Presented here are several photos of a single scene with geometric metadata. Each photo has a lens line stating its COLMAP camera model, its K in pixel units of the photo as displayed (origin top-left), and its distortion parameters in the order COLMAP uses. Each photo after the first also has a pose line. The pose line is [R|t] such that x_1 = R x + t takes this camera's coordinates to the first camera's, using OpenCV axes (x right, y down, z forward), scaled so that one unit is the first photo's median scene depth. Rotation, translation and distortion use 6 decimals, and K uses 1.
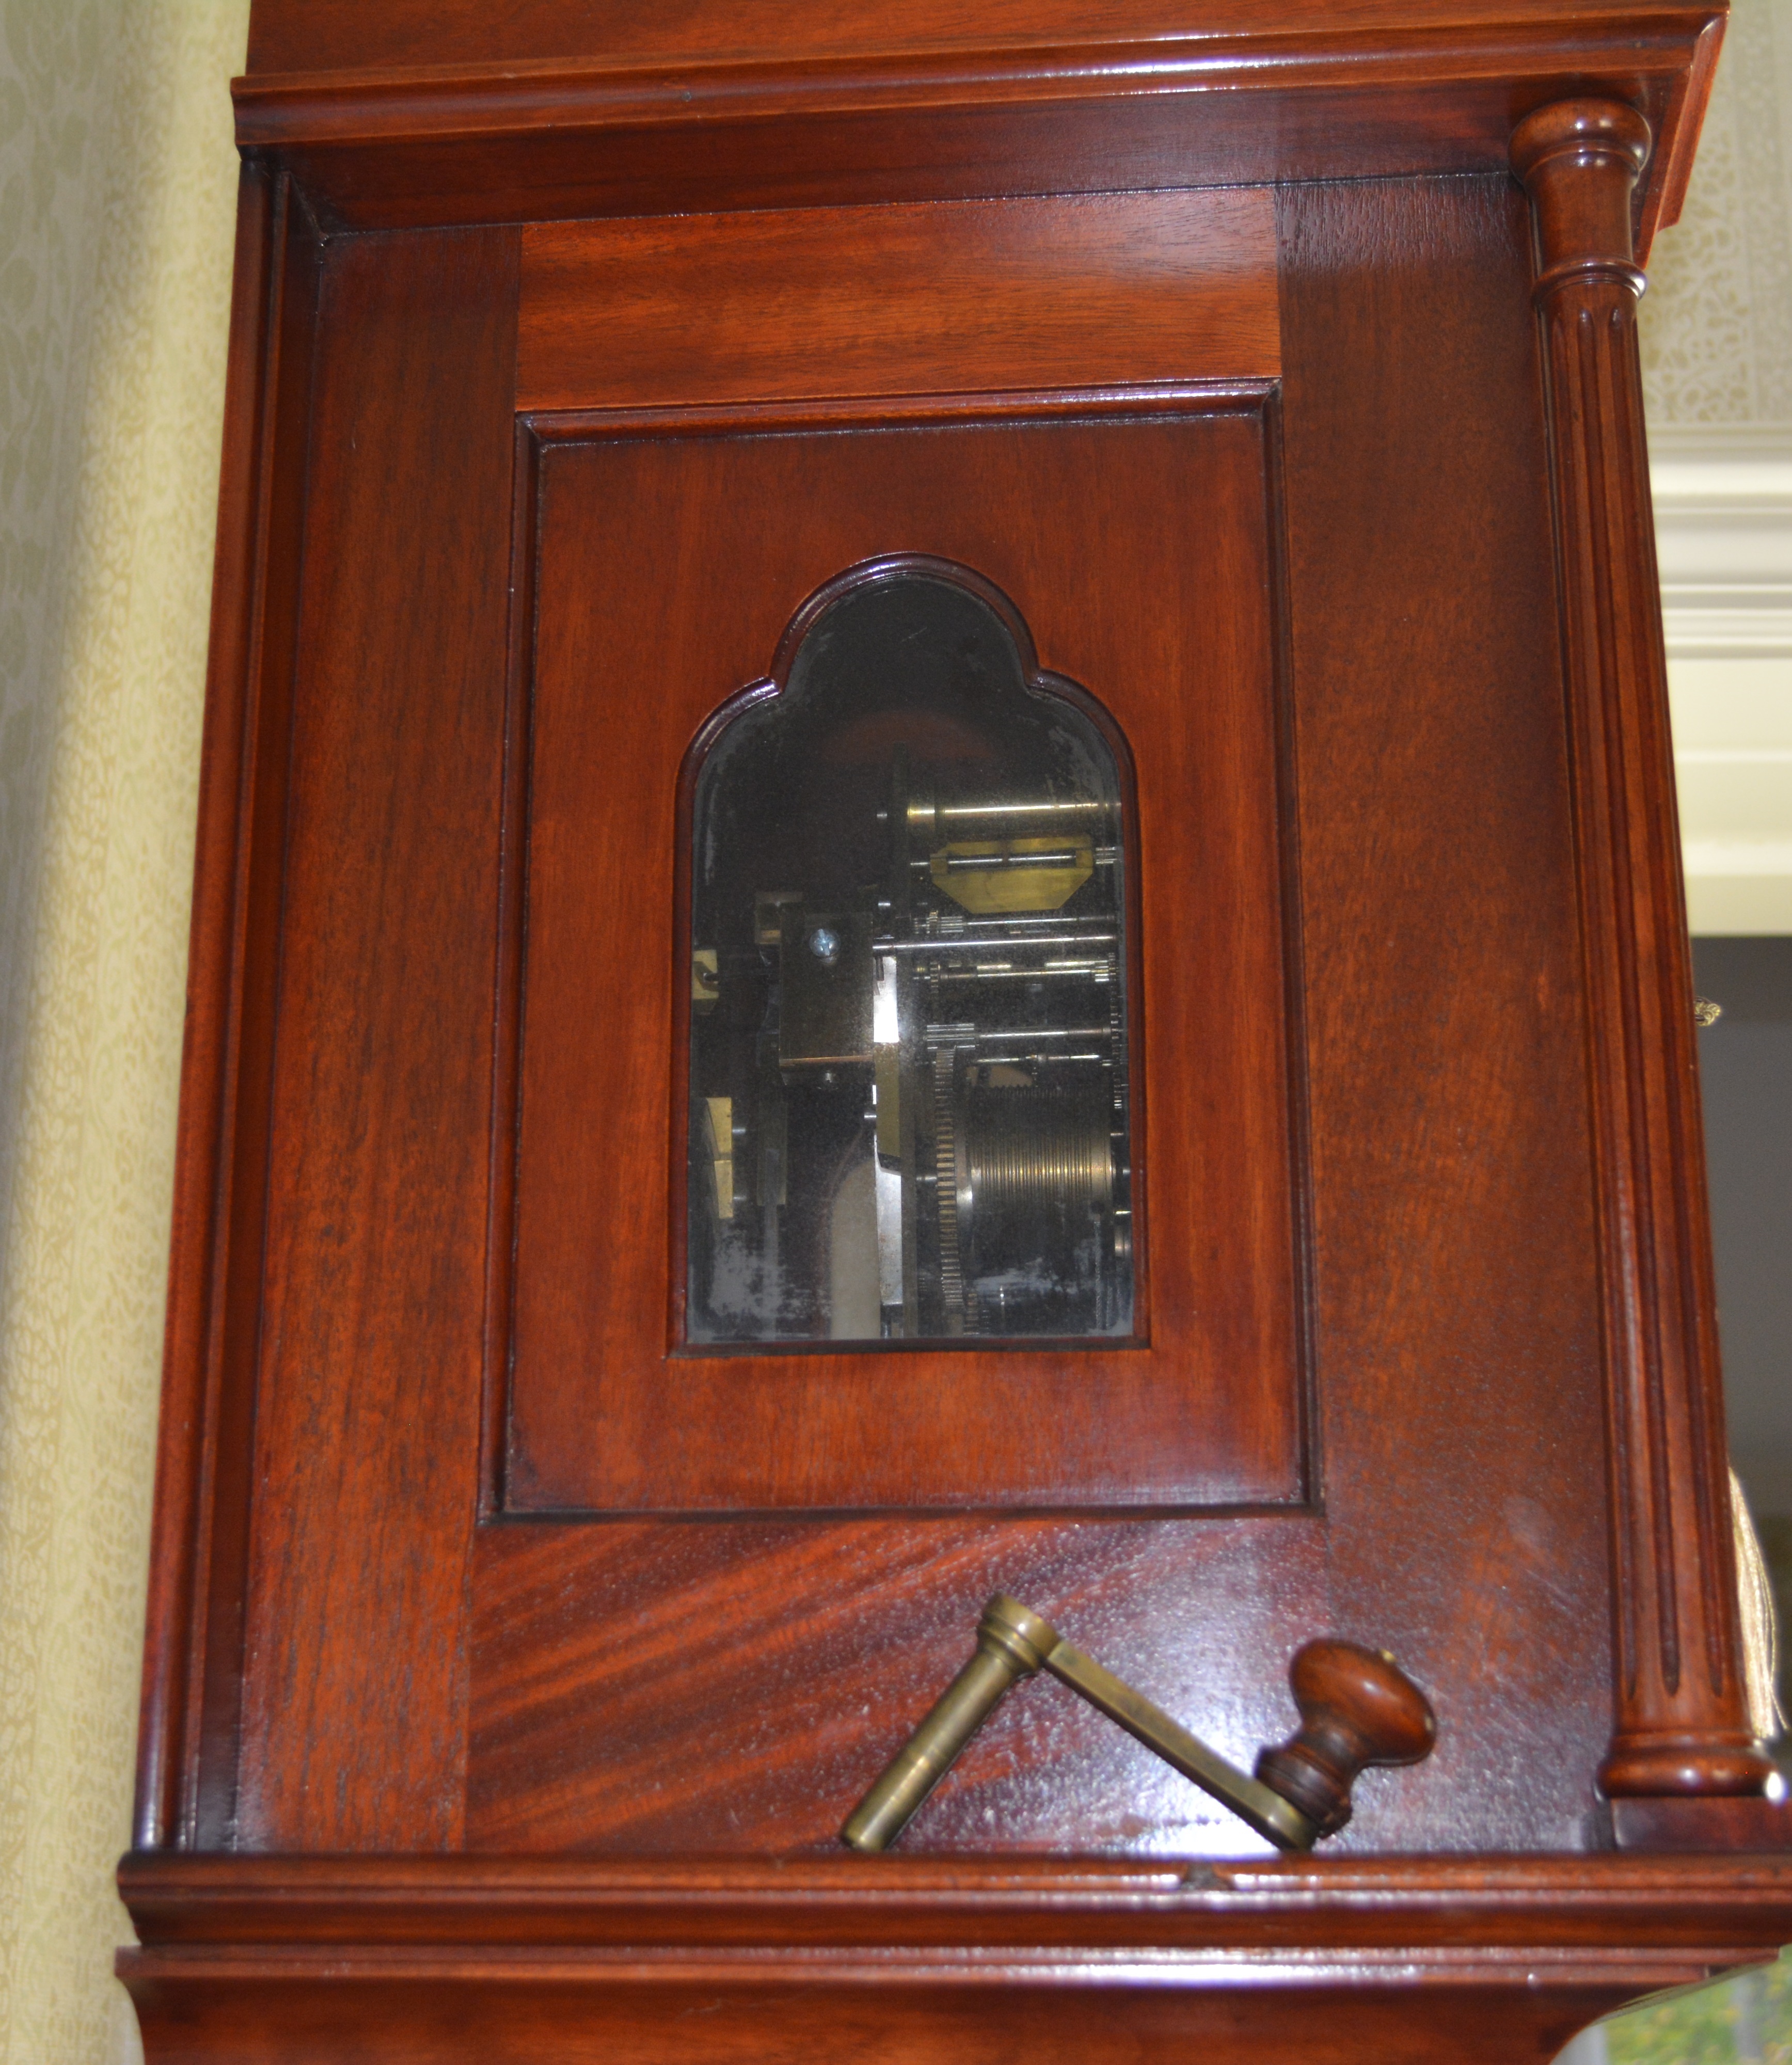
lens RADIAL K [[3501.8, 0, 892.4], [0, 3501.8, 1028.2], [0, 0, 1]] dist [-0.137574, 0.000000]
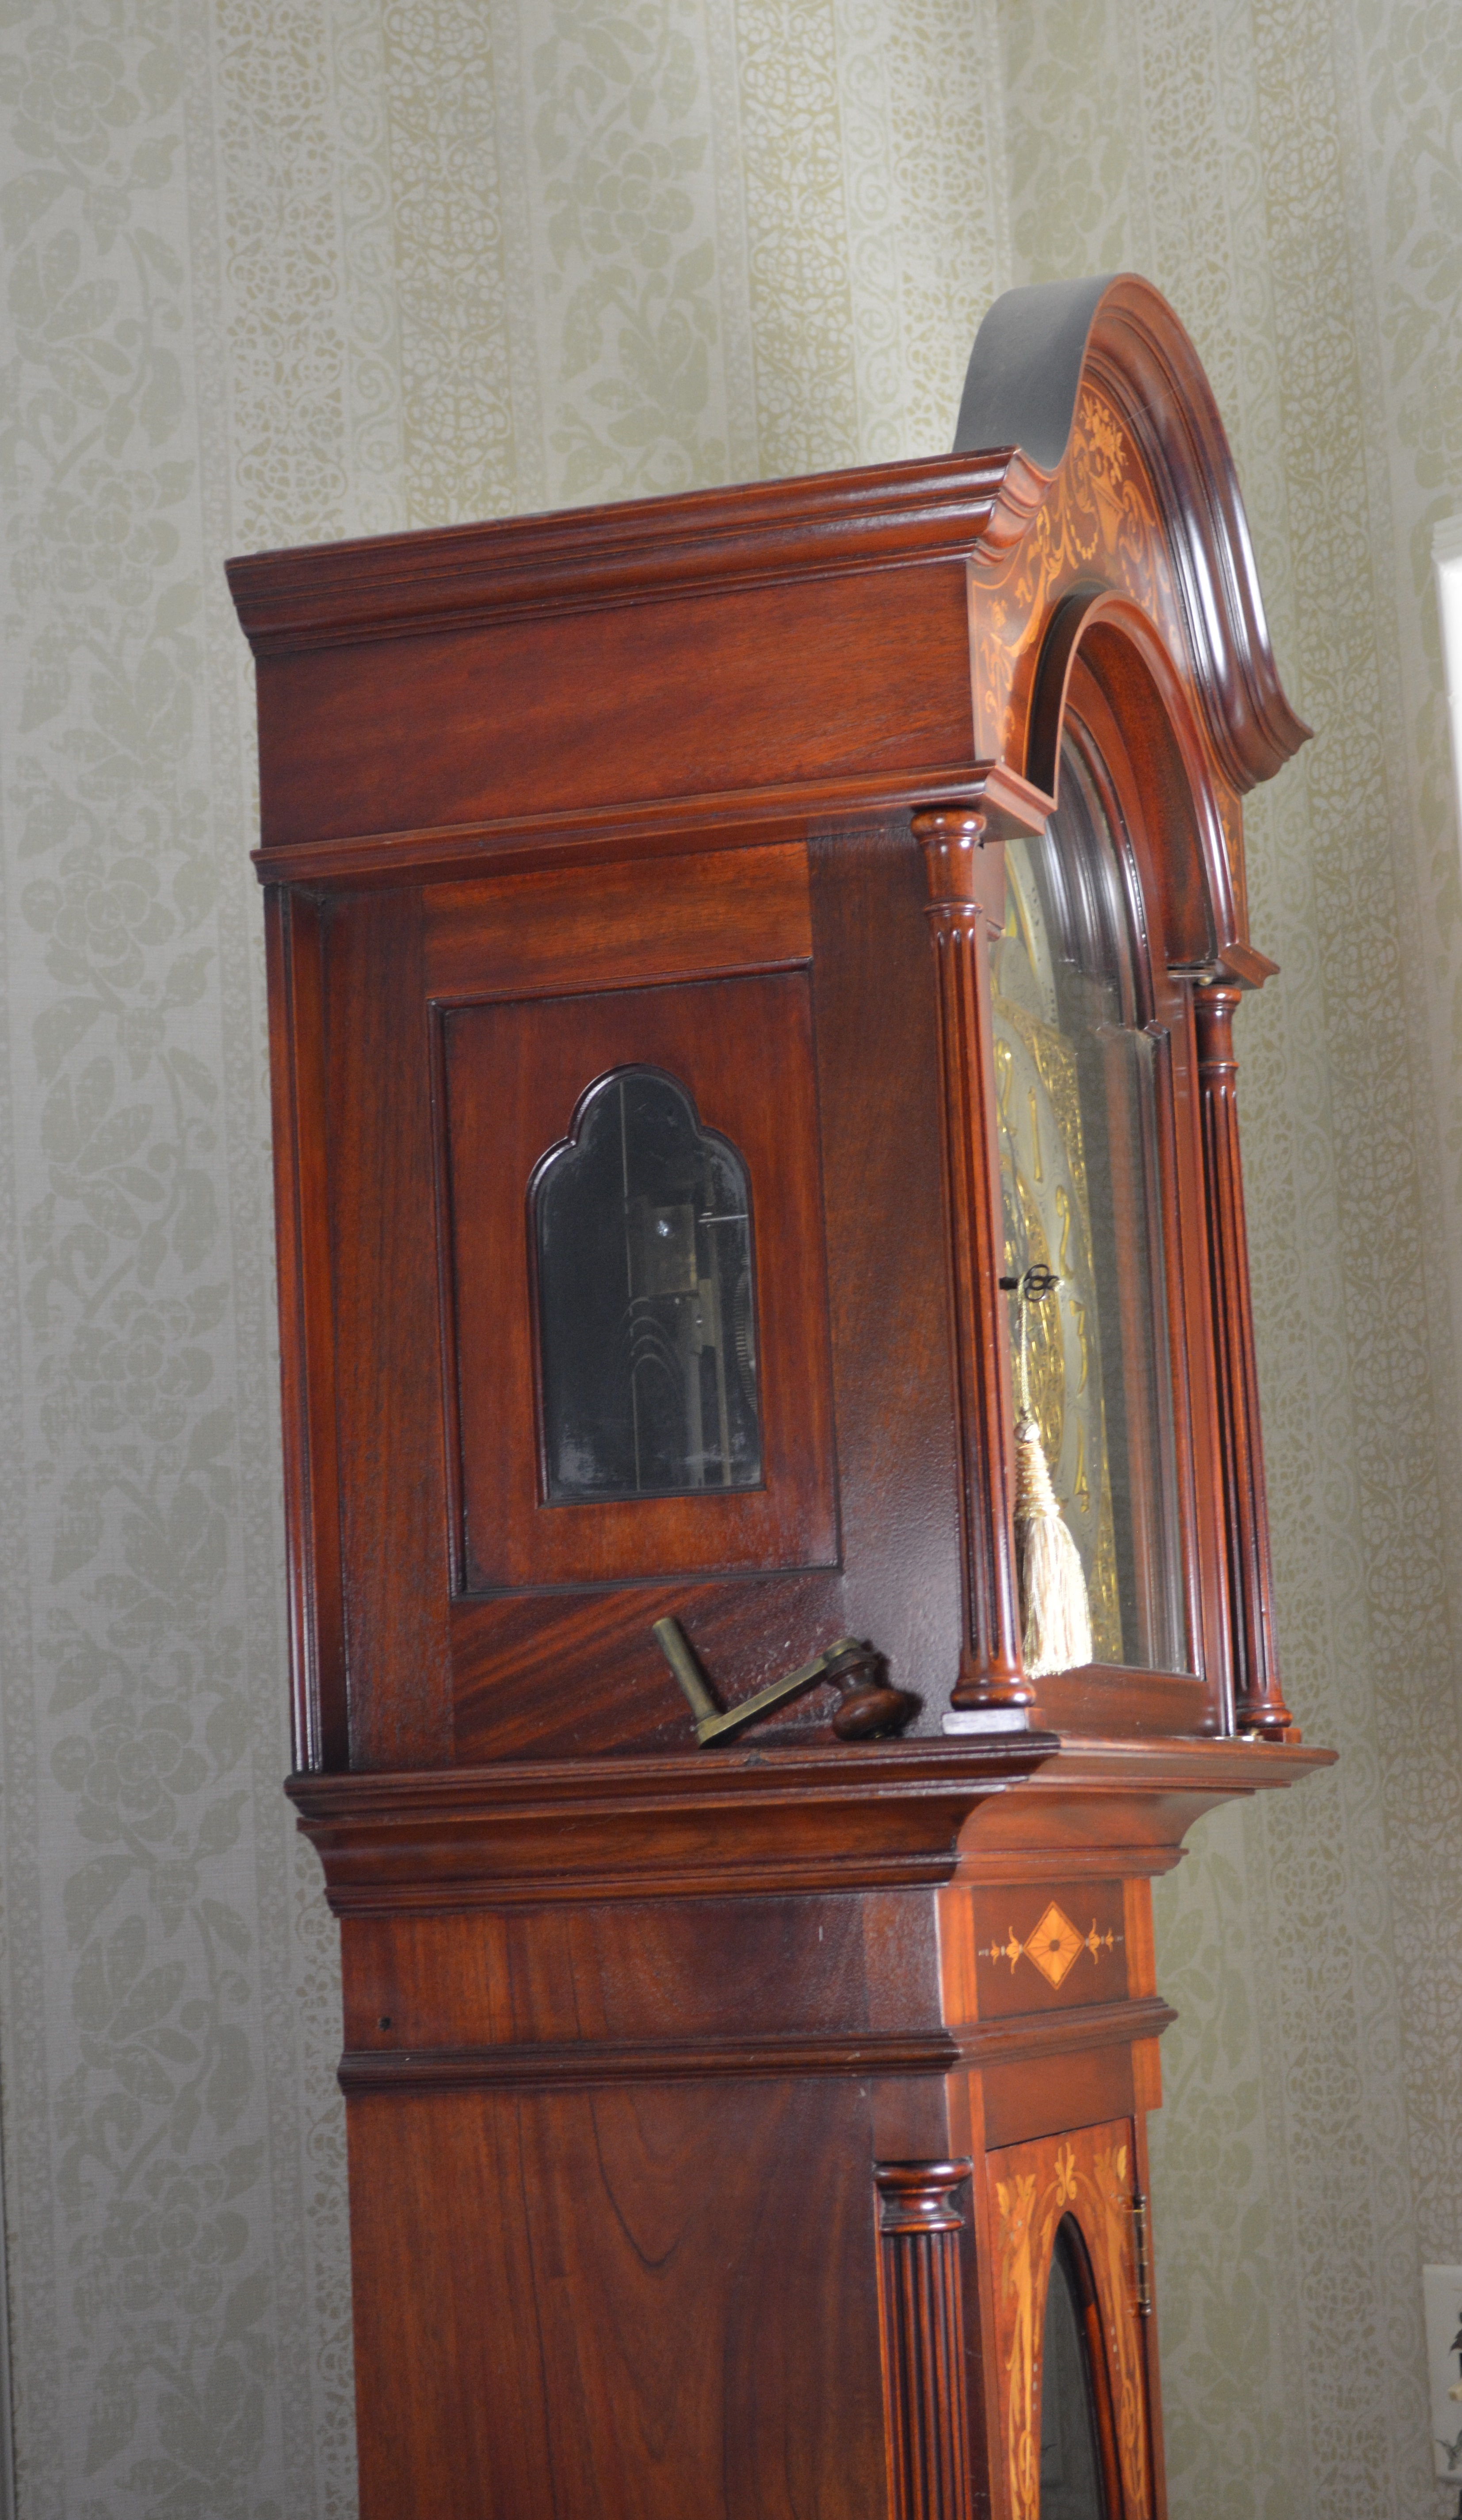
lens RADIAL K [[4800.1, 0, 732.6], [0, 4800.1, 1261.2], [0, 0, 1]] dist [-0.069782, 0.000000]
pose [[0.971462, -0.082928, -0.222228, 0.663763], [0.117149, 0.982395, 0.145519, -0.429762], [0.206248, -0.167400, 0.964074, -1.591361]]
